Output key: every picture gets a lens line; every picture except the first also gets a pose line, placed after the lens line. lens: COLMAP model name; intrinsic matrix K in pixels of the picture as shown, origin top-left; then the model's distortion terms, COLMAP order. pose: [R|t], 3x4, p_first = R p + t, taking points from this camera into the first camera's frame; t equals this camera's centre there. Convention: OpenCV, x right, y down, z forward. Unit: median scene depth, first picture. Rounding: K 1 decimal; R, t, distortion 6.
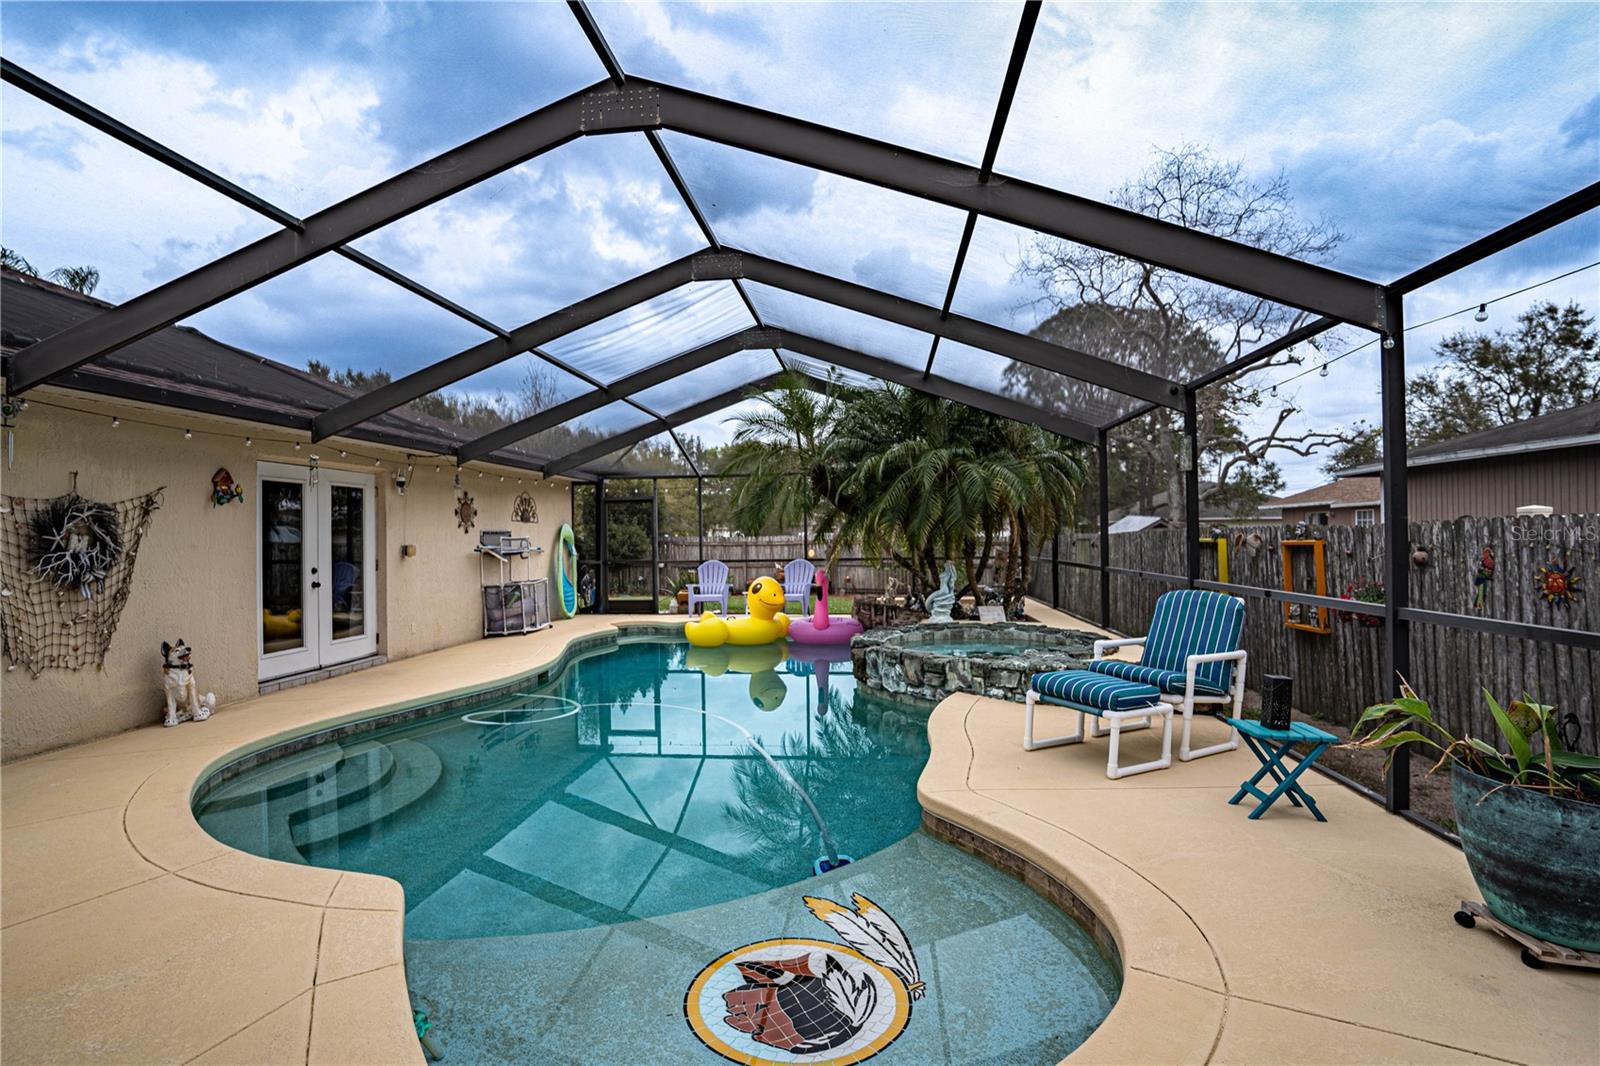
lens RADIAL K [[763.9, 0, 807.1], [0, 763.9, 536.4], [0, 0, 1]] dist [-0.003571, 0.000413]
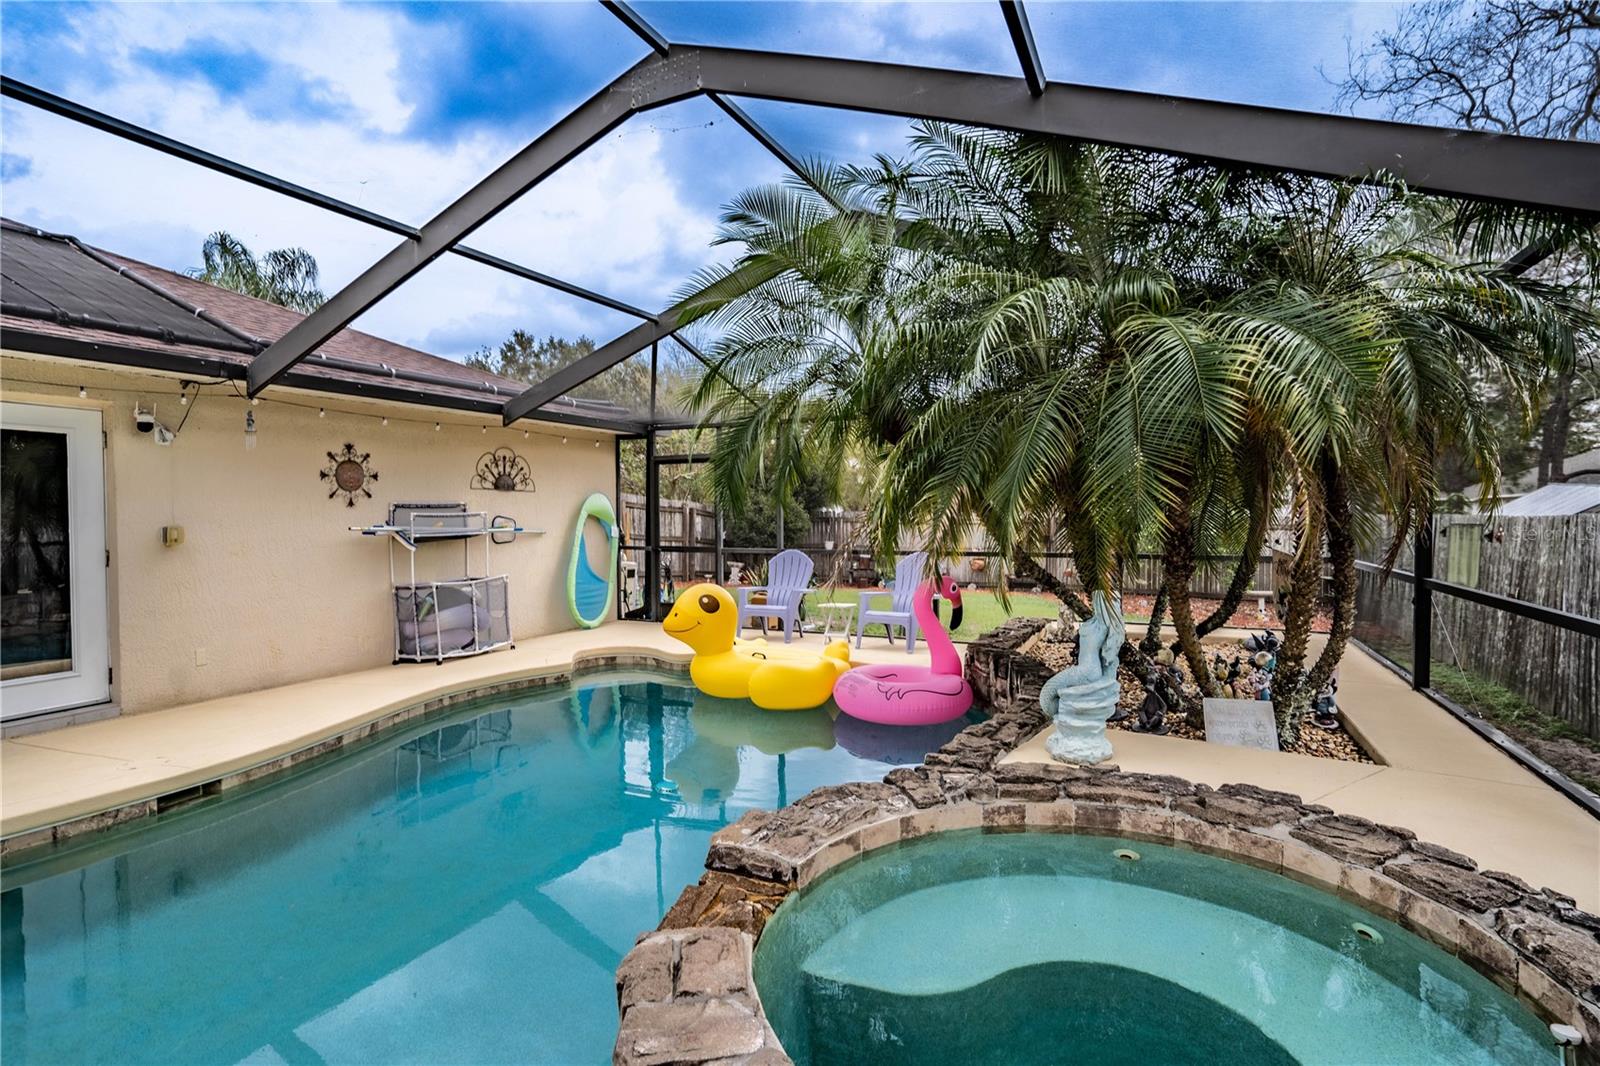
lens RADIAL K [[790.2, 0, 809.2], [0, 790.2, 522.6], [0, 0, 1]] dist [-0.070682, 0.030212]
pose [[0.941056, 0.013276, -0.337990, 0.146180], [-0.007668, 0.999810, 0.017921, -0.005508], [0.338163, -0.014273, 0.940979, 0.486900]]
